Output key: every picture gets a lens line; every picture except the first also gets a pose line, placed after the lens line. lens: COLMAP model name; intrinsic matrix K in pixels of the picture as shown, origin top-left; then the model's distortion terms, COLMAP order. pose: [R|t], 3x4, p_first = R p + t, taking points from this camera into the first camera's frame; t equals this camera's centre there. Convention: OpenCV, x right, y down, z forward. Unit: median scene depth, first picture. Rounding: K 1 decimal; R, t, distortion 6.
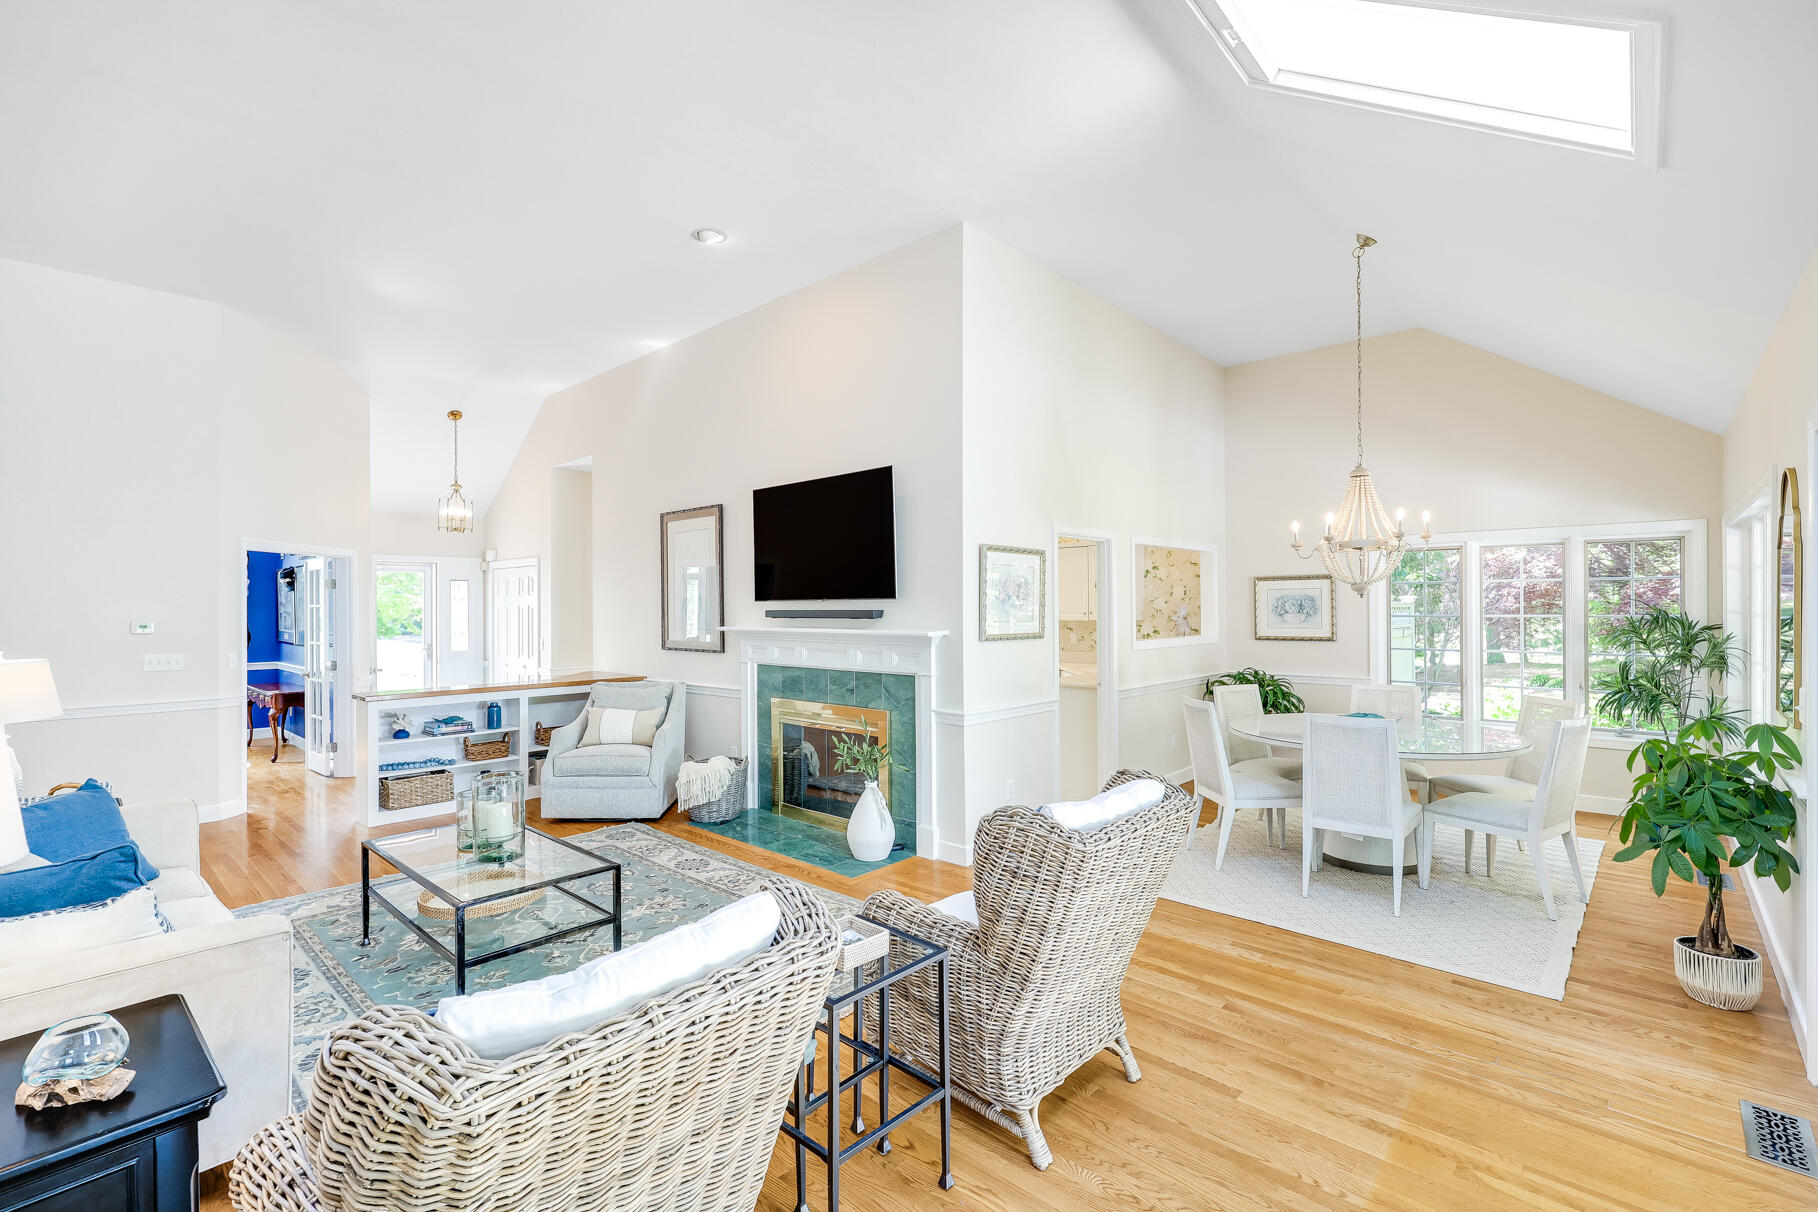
lens RADIAL K [[815.9, 0, 909.0], [0, 815.9, 606.0], [0, 0, 1]] dist [0.001170, 0.000102]
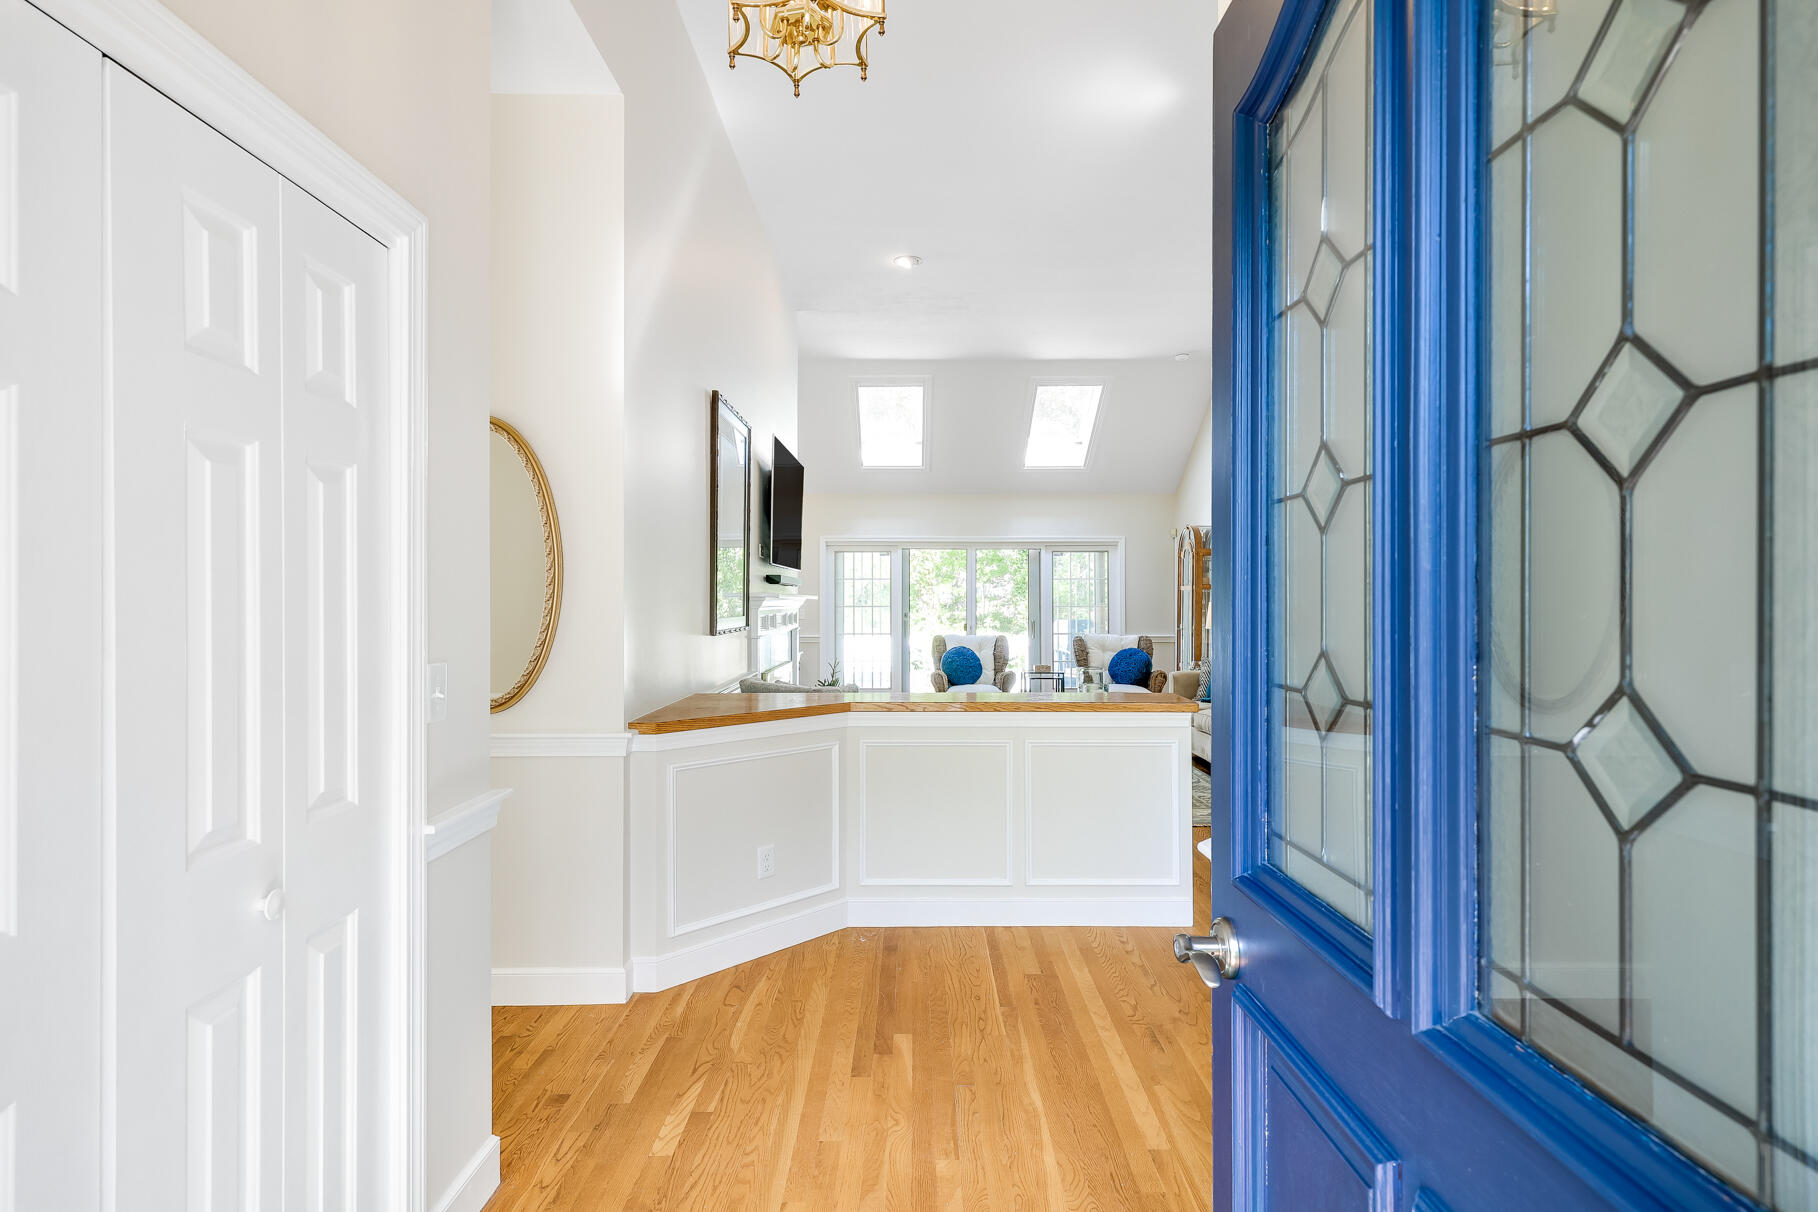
lens RADIAL K [[901.4, 0, 909.0], [0, 901.4, 606.0], [0, 0, 1]] dist [0.003341, 0.000436]
pose [[-0.665509, 0.000707, 0.746390, -1.051315], [0.004179, 0.999987, 0.002778, 0.037525], [-0.746379, 0.004968, -0.665503, 1.610475]]
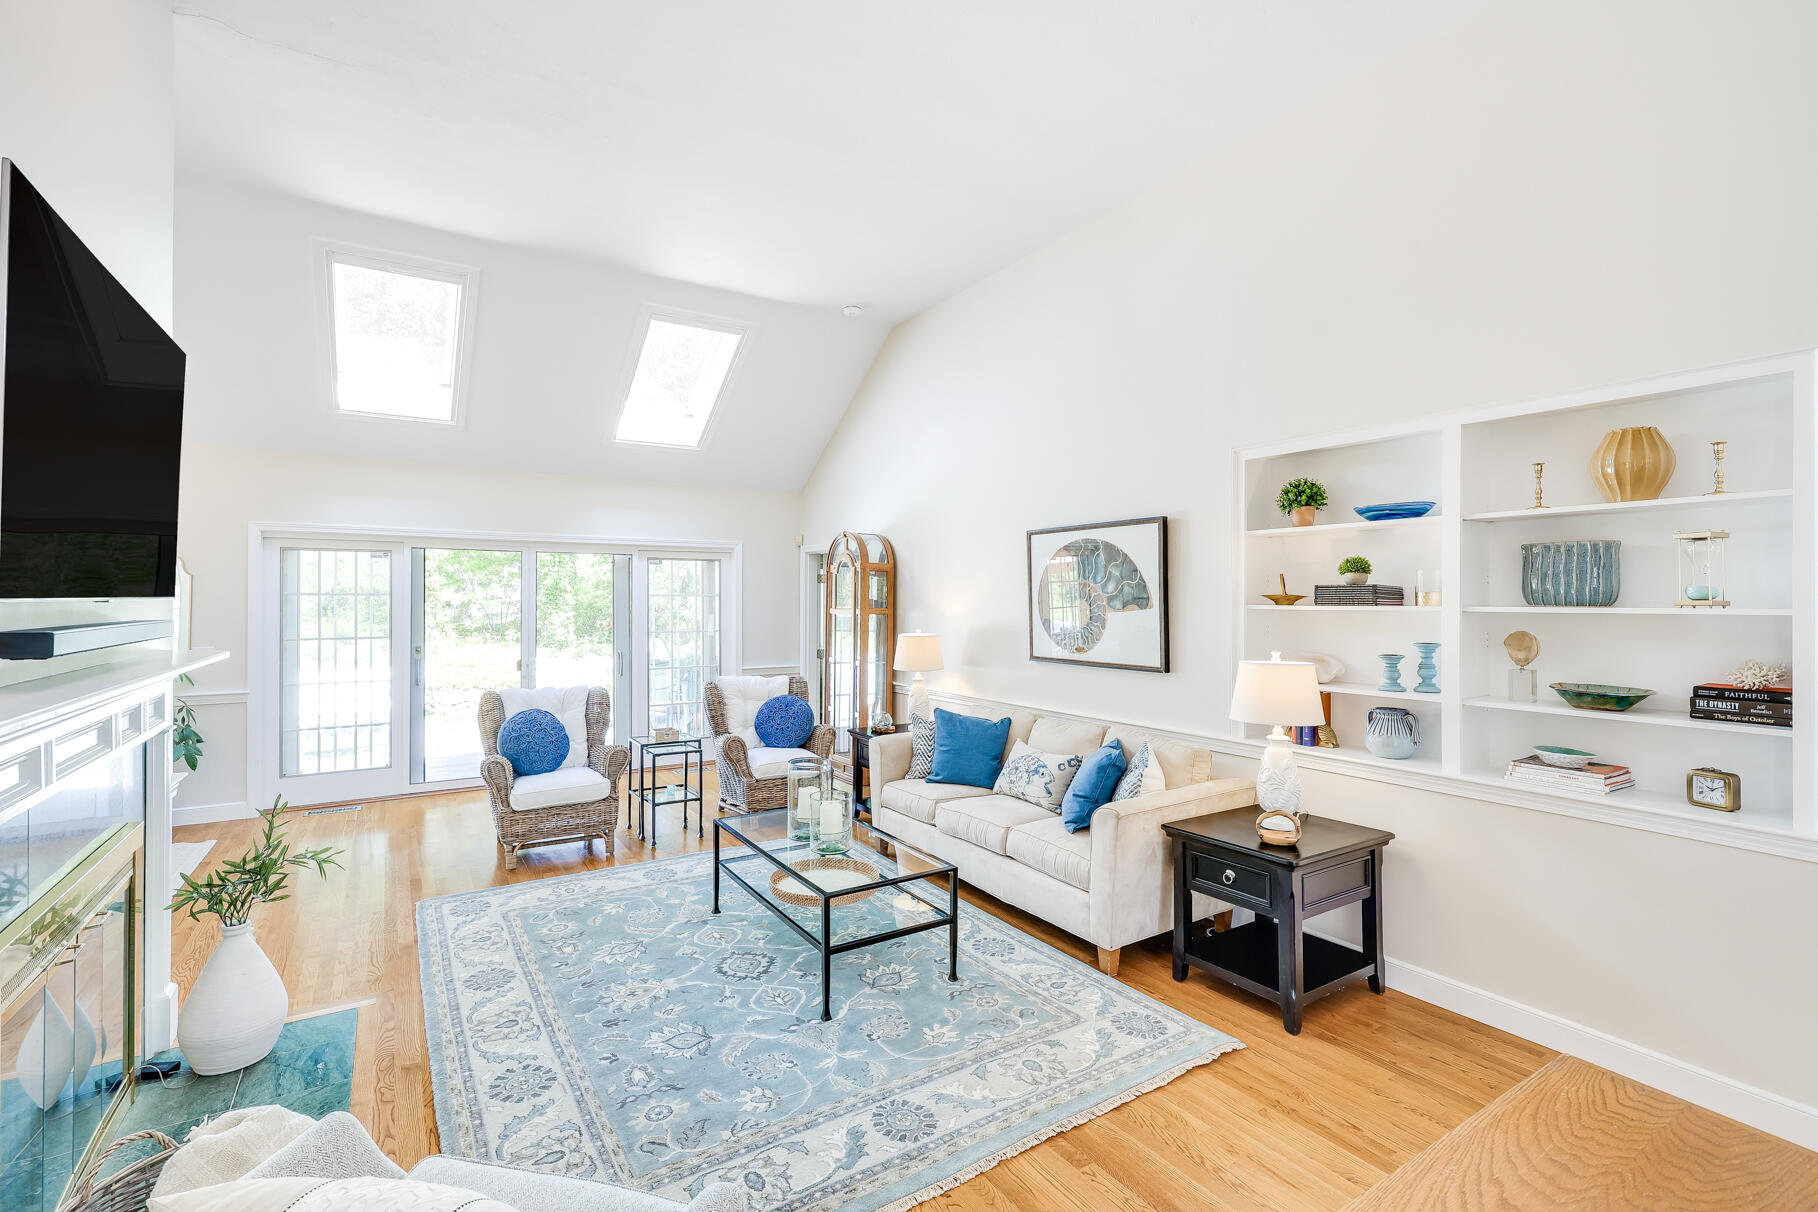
lens RADIAL K [[817.8, 0, 907.1], [0, 817.8, 598.2], [0, 0, 1]] dist [-0.000713, 0.000547]
pose [[-0.962848, 0.002802, 0.270028, -0.561935], [0.002499, 0.999996, -0.001464, -0.006611], [-0.270031, -0.000735, -0.962851, 1.236785]]
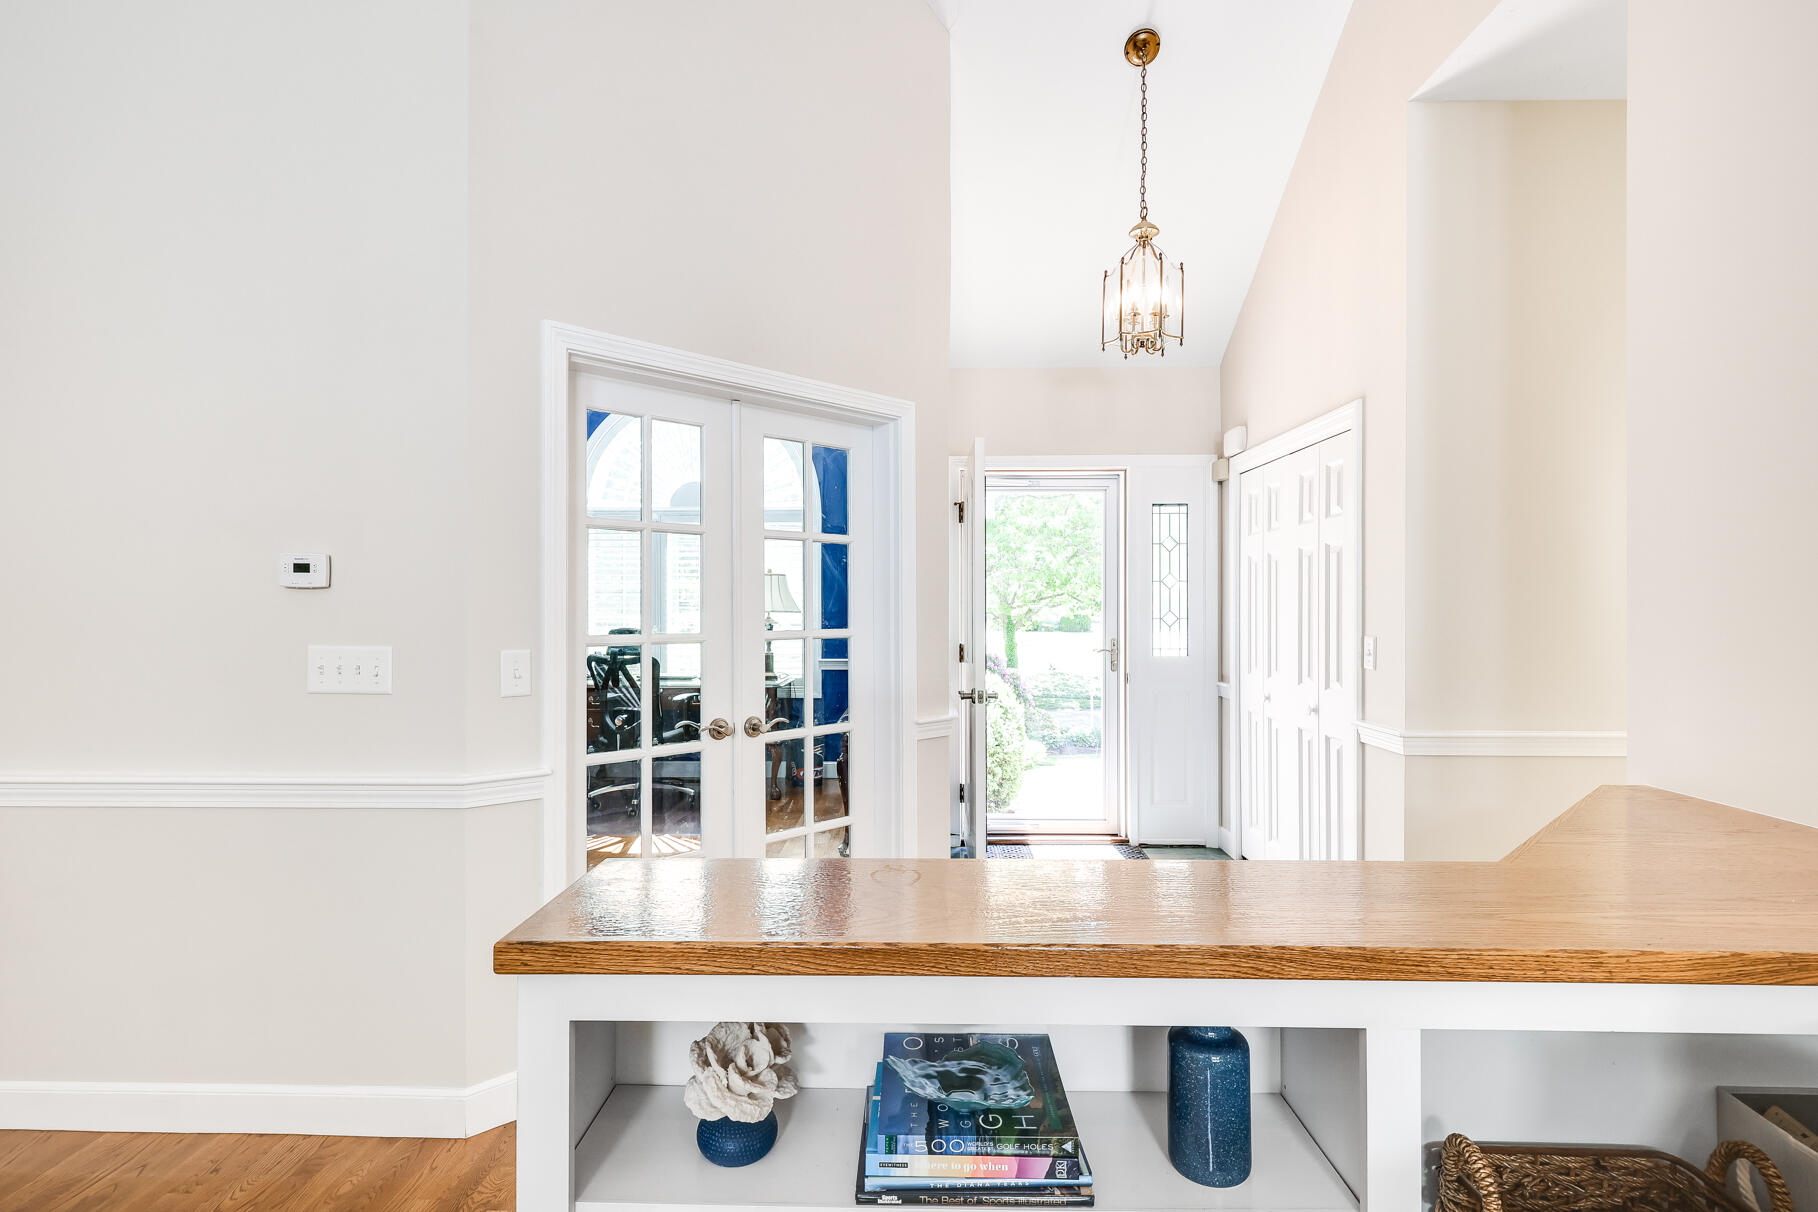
lens RADIAL K [[857.0, 0, 908.4], [0, 857.0, 600.9], [0, 0, 1]] dist [0.001176, -0.000289]
pose [[0.658374, 0.004371, -0.752679, -0.462848], [-0.004770, 0.999987, 0.001635, 0.037138], [0.752676, 0.002514, 0.658386, 0.931228]]
